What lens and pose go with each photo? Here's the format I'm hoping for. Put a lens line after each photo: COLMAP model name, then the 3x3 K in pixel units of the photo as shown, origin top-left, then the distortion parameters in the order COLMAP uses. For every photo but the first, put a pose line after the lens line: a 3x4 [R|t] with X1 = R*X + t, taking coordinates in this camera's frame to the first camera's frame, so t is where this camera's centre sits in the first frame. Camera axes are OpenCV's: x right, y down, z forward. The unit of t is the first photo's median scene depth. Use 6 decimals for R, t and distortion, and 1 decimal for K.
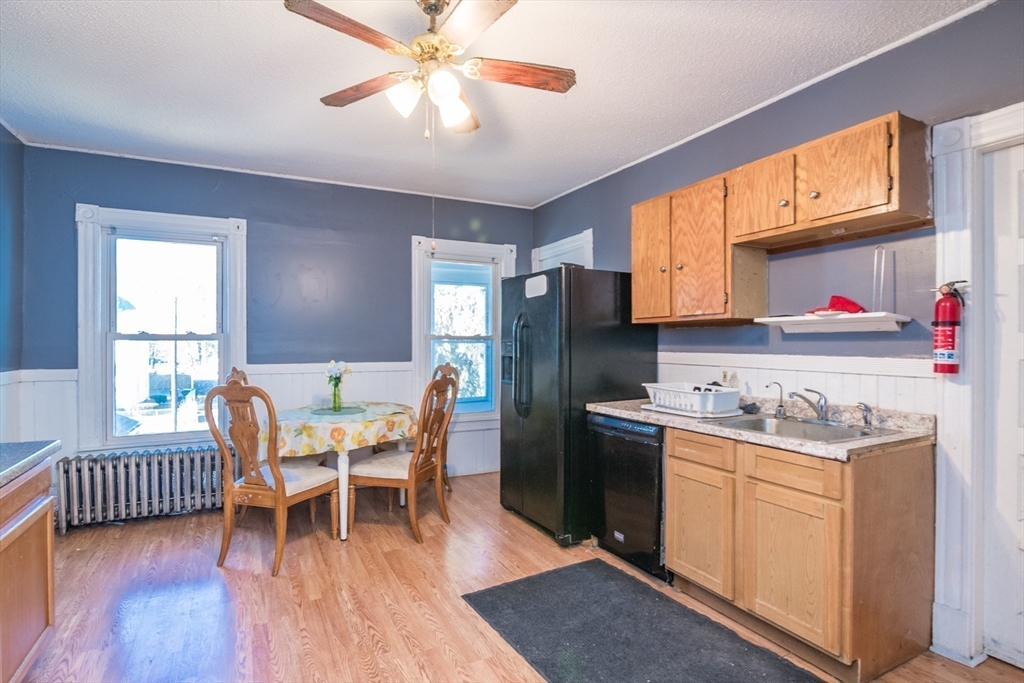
lens RADIAL K [[508.5, 0, 509.6], [0, 508.5, 351.7], [0, 0, 1]] dist [-0.006464, -0.001600]
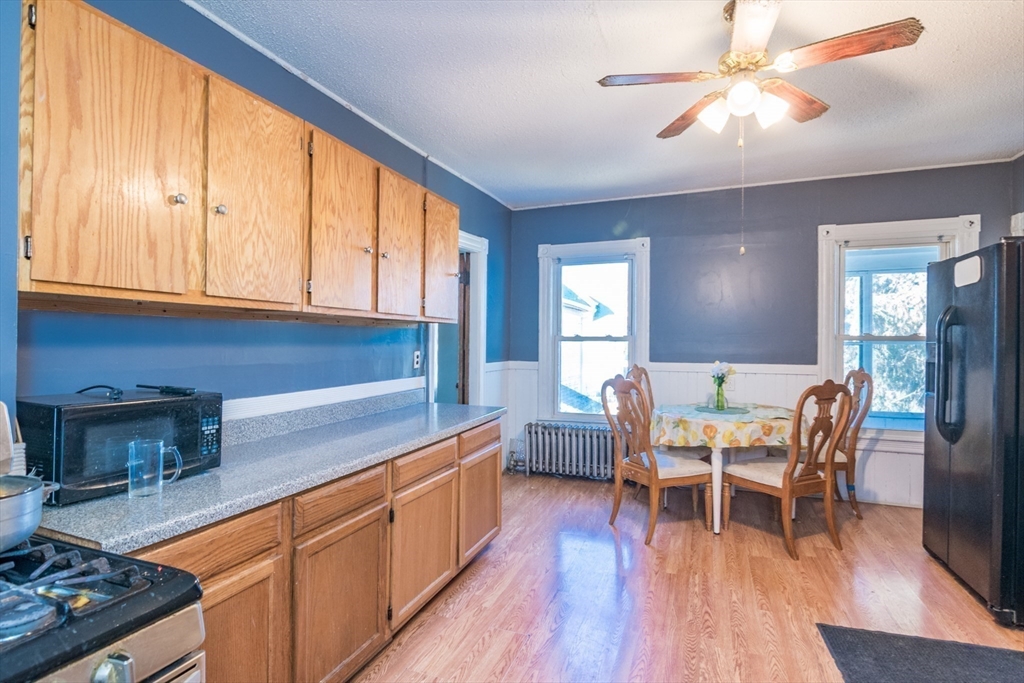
lens RADIAL K [[508.5, 0, 509.6], [0, 508.5, 351.7], [0, 0, 1]] dist [-0.006464, -0.001600]
pose [[0.672169, 0.016910, -0.740204, 0.149349], [-0.015947, 0.999838, 0.008360, -0.003994], [0.740226, 0.006185, 0.672330, -0.016047]]
